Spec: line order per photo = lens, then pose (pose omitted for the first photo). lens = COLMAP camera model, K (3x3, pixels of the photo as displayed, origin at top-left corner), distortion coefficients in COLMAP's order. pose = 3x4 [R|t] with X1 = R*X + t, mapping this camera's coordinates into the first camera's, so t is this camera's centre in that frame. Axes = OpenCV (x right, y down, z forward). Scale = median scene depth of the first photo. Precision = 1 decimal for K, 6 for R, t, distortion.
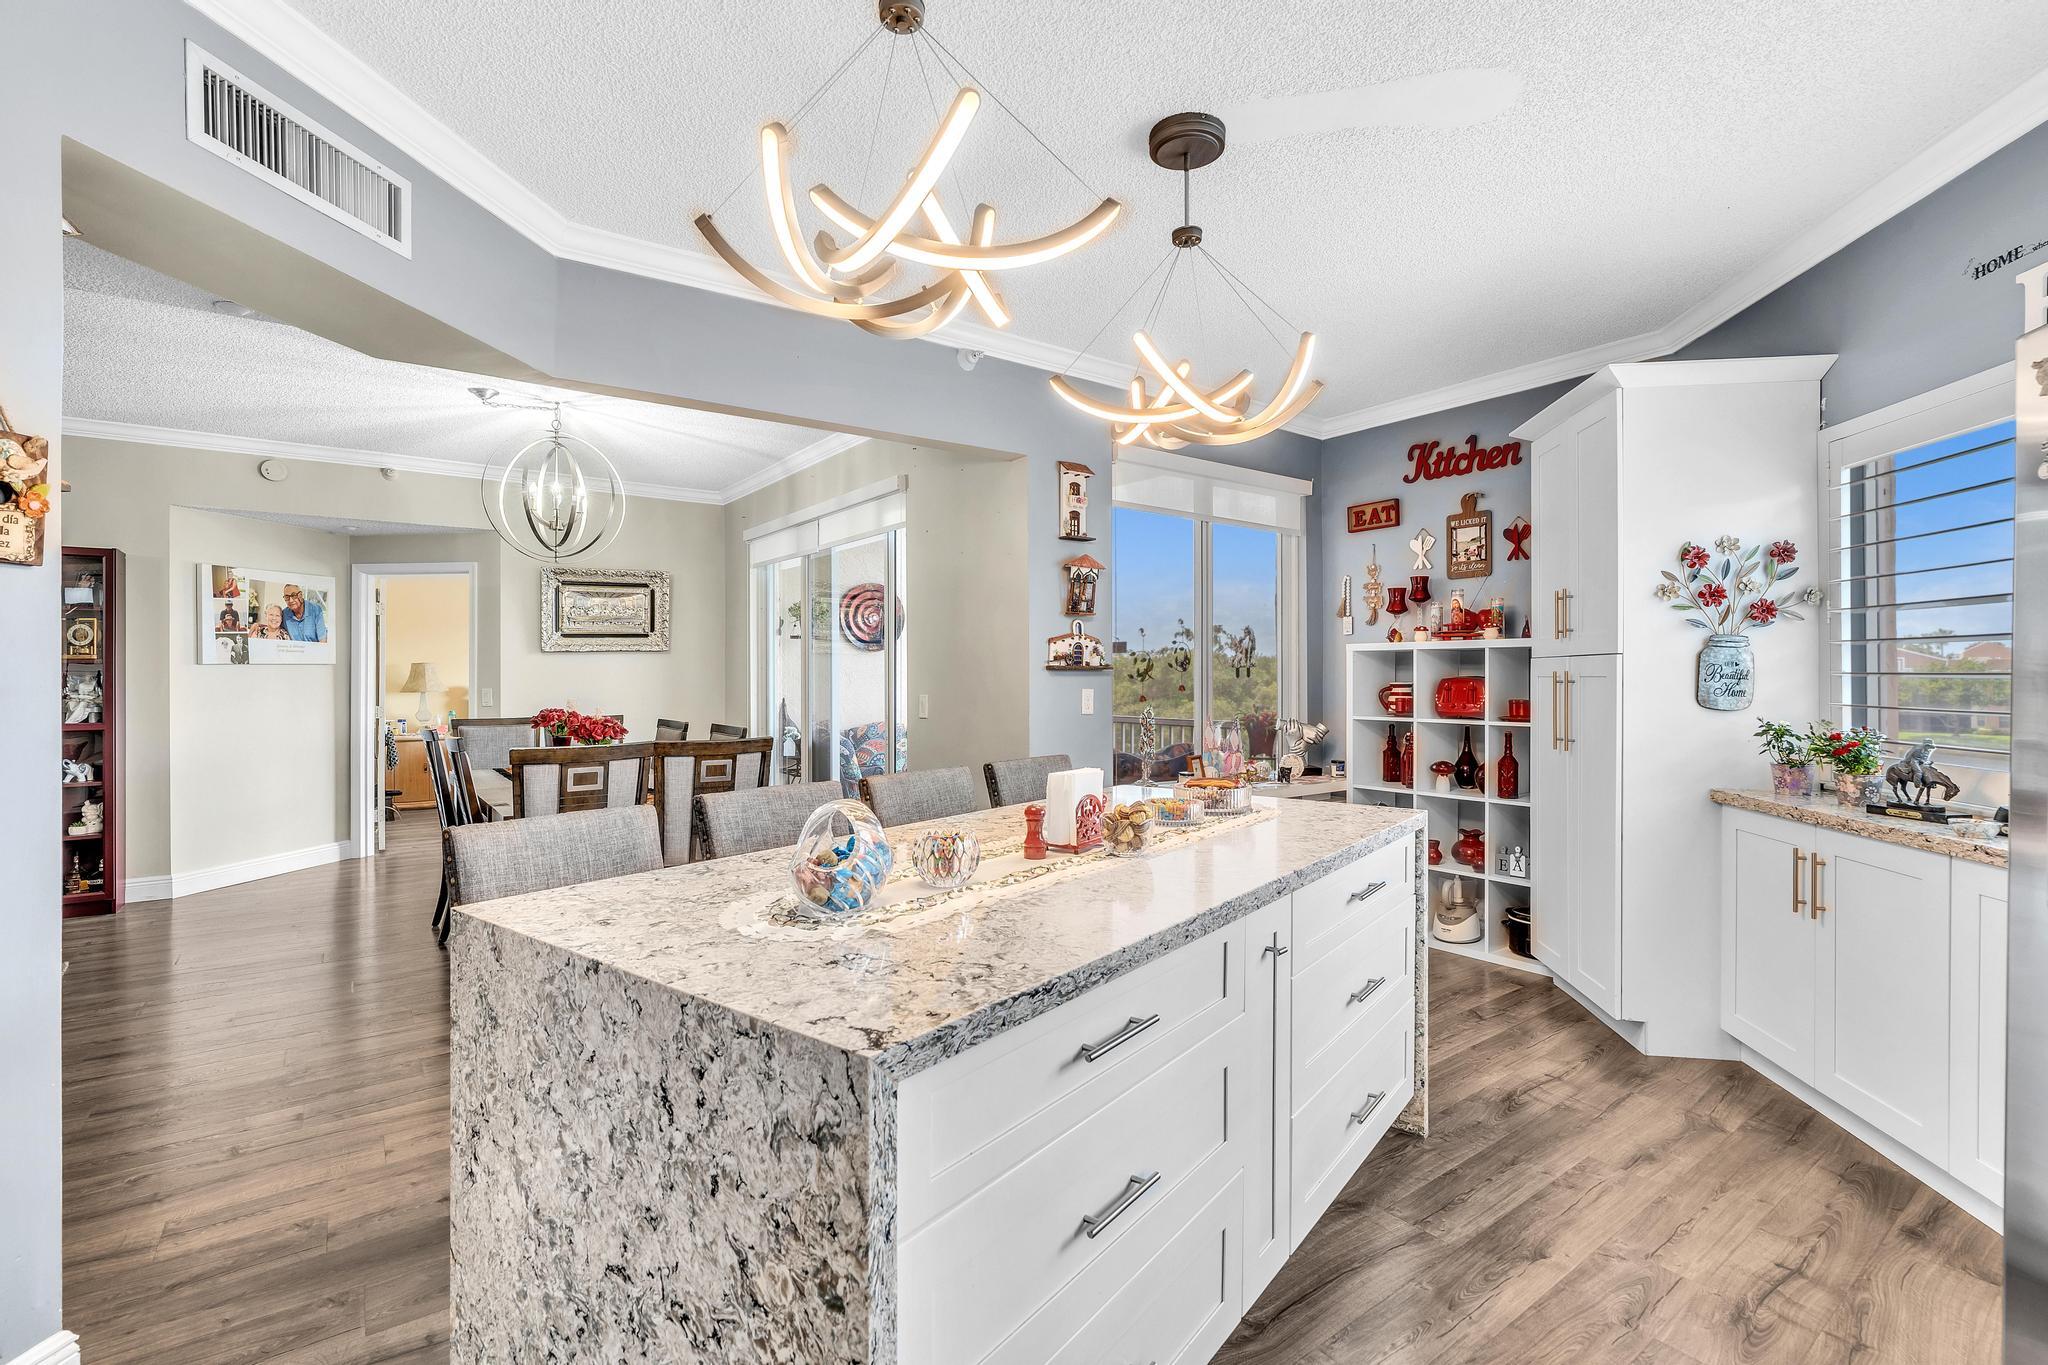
lens RADIAL K [[923.7, 0, 1023.5], [0, 923.7, 676.2], [0, 0, 1]] dist [-0.006916, 0.003226]
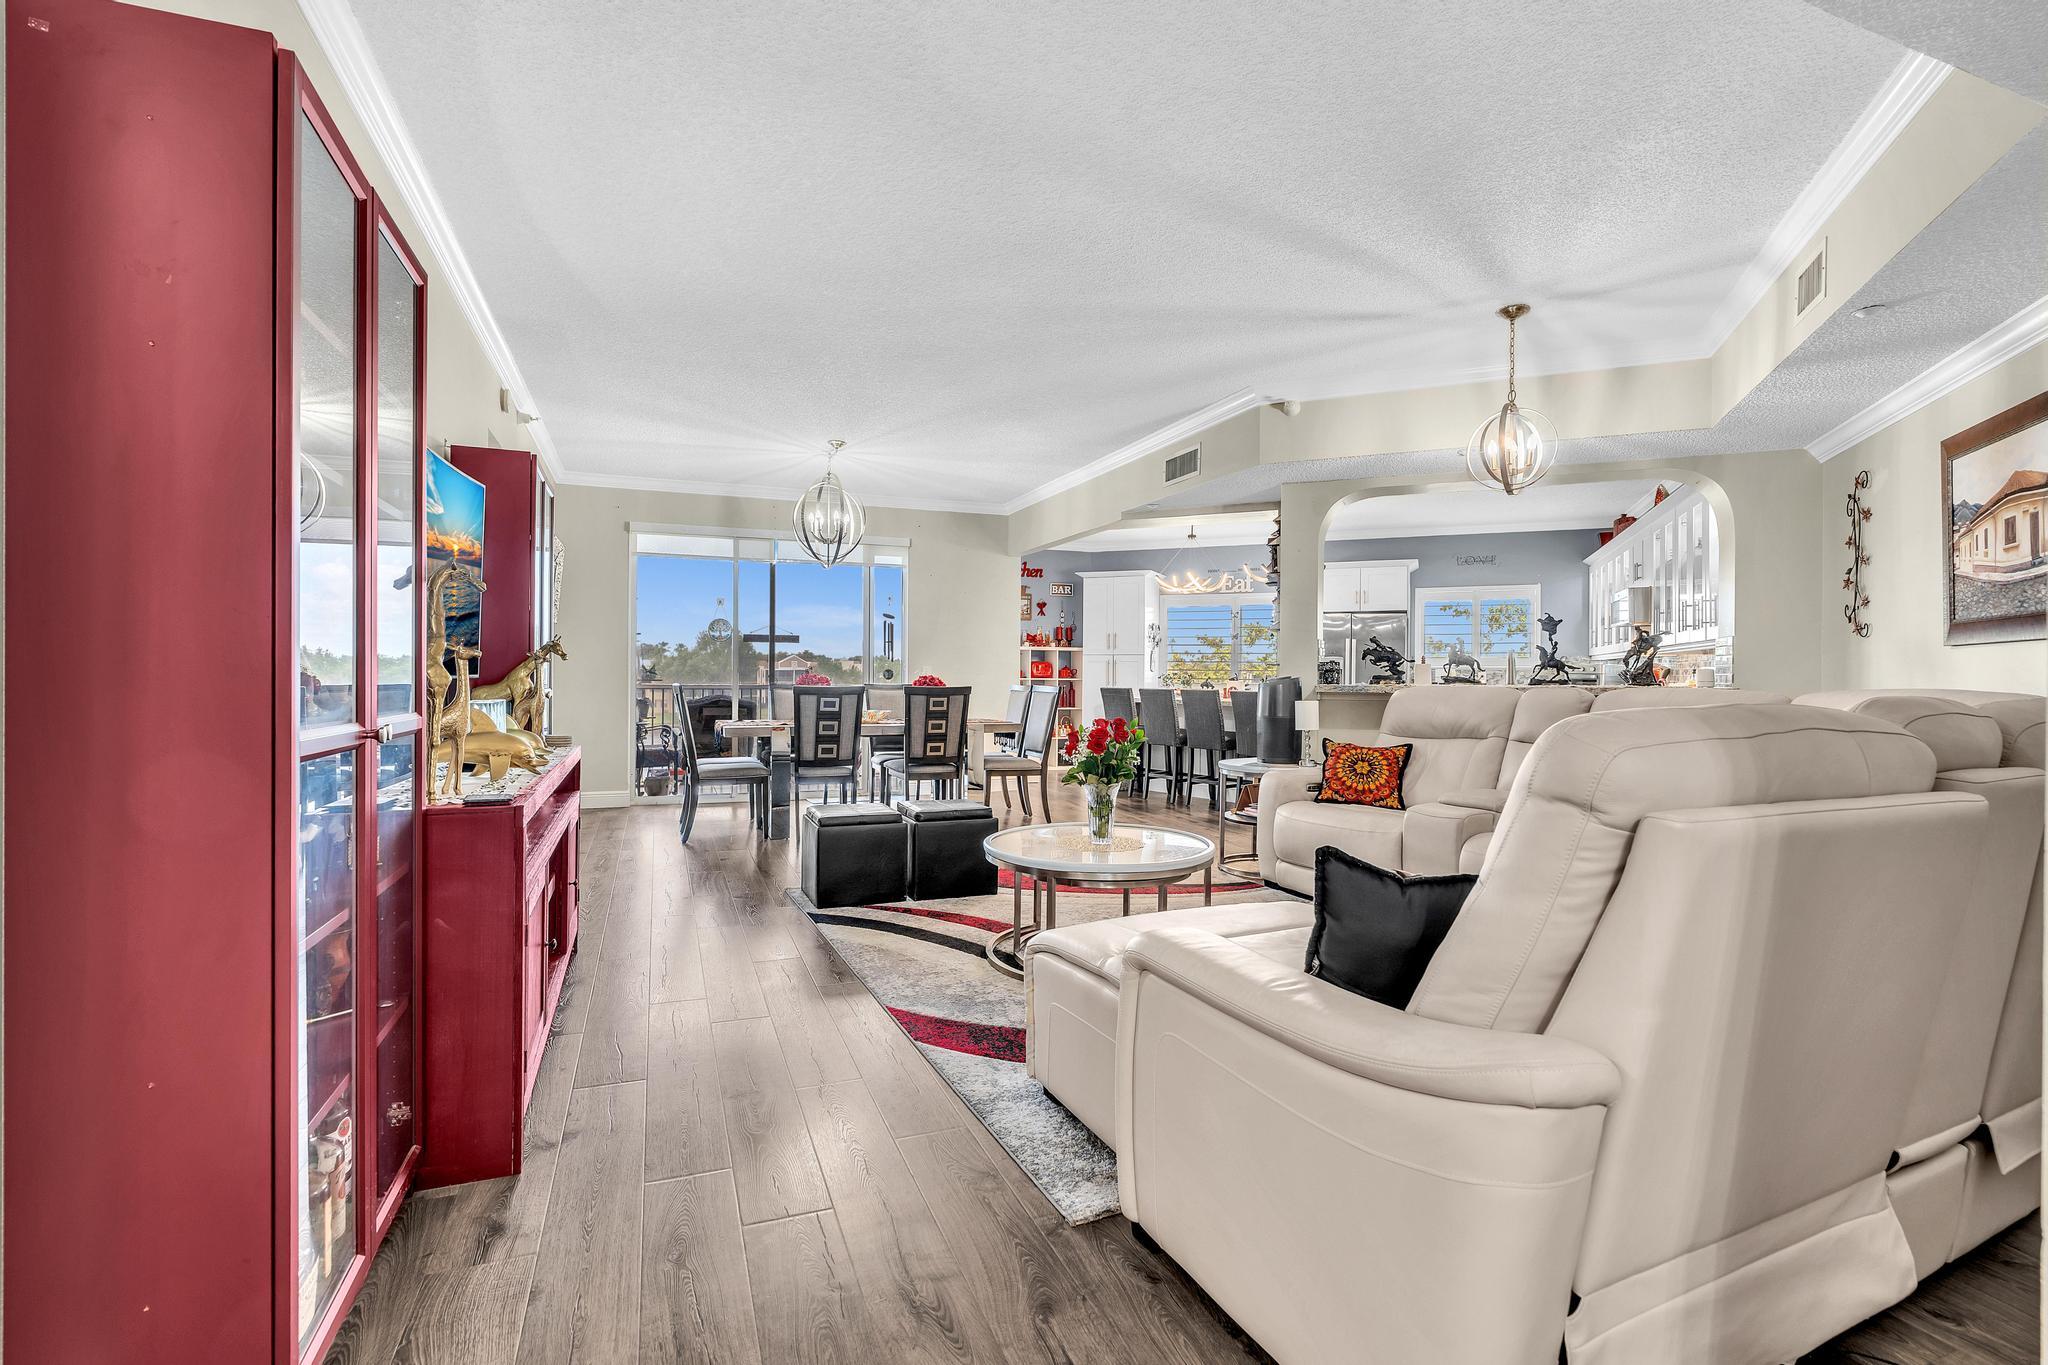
lens RADIAL K [[923.7, 0, 993.8], [0, 923.7, 659.5], [0, 0, 1]] dist [-0.006916, 0.003226]
pose [[0.296196, 0.019817, 0.954922, -1.437223], [-0.008827, 0.999799, -0.018011, 0.030823], [-0.955086, -0.003095, 0.296311, 0.279765]]
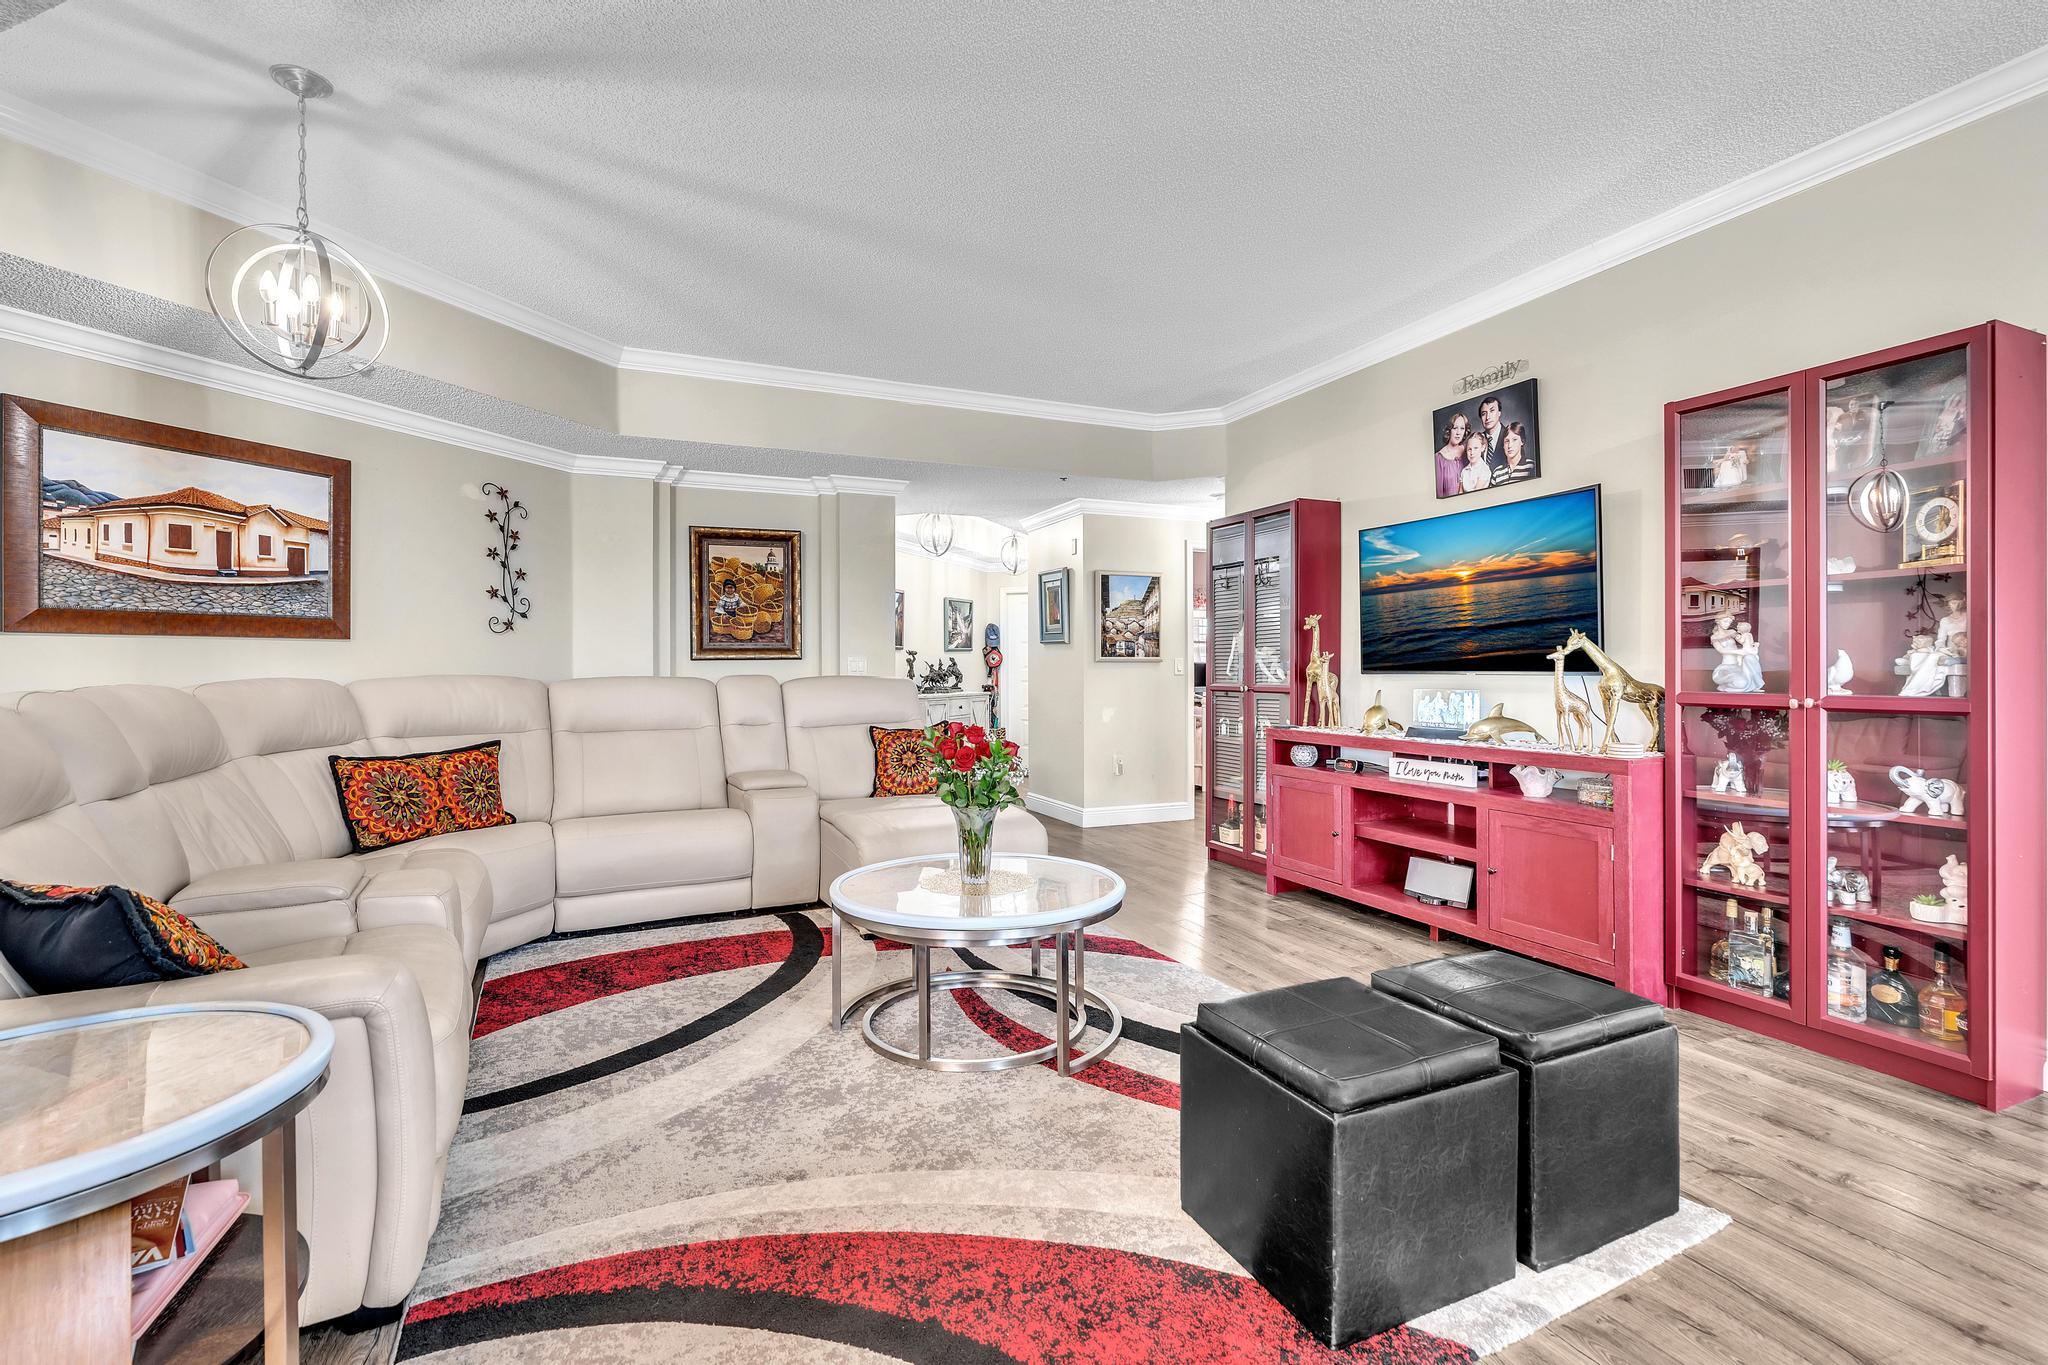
lens RADIAL K [[923.7, 0, 1026.2], [0, 923.7, 663.2], [0, 0, 1]] dist [-0.006916, 0.003226]
pose [[-0.232619, -0.000671, -0.972568, -0.358270], [0.003526, 0.999993, -0.001533, 0.026864], [0.972562, -0.003786, -0.232615, 0.534539]]
